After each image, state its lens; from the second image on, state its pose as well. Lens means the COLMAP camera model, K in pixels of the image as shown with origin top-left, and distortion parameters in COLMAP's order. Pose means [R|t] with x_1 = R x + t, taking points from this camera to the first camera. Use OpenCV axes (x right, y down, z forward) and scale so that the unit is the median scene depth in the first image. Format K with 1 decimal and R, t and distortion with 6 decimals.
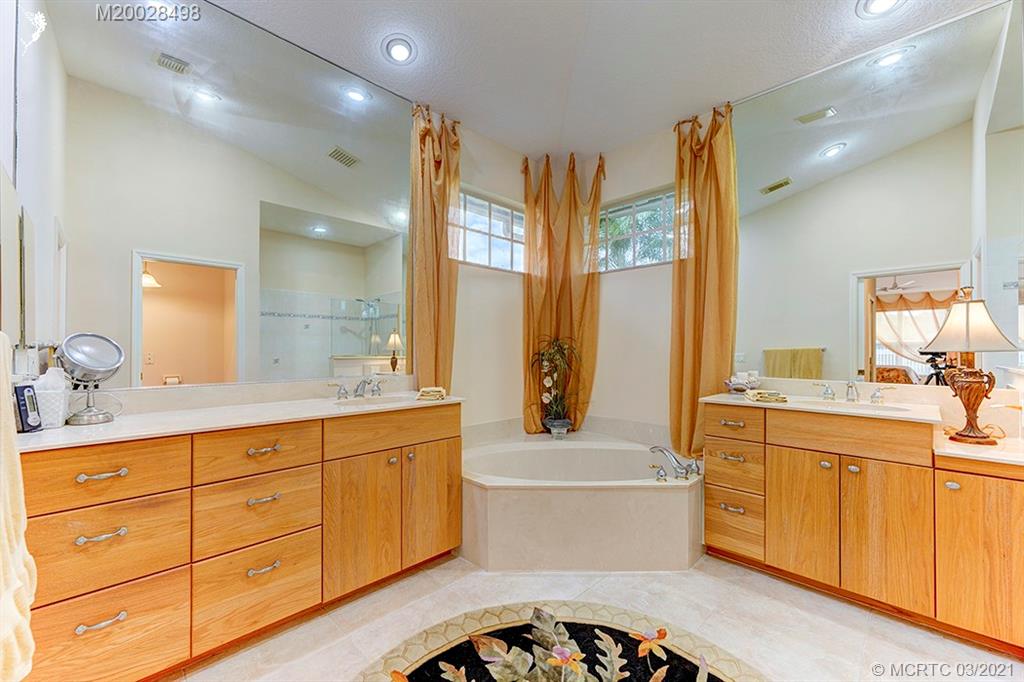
lens RADIAL K [[408.6, 0, 512.0], [0, 408.6, 341.0], [0, 0, 1]] dist [0.000271, -0.000002]
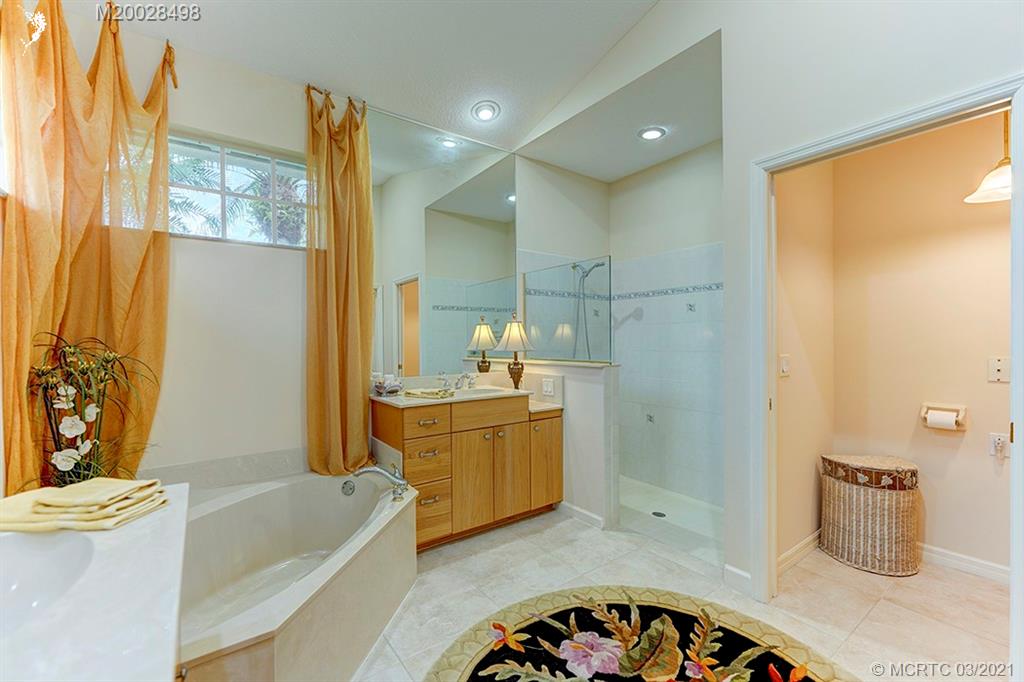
lens RADIAL K [[424.4, 0, 512.0], [0, 424.4, 341.0], [0, 0, 1]] dist [0.000249, -0.000008]
pose [[0.161474, -0.003120, 0.986872, -0.551325], [-0.008557, 0.999953, 0.004561, -0.020405], [-0.986840, -0.009182, 0.161439, 0.622979]]
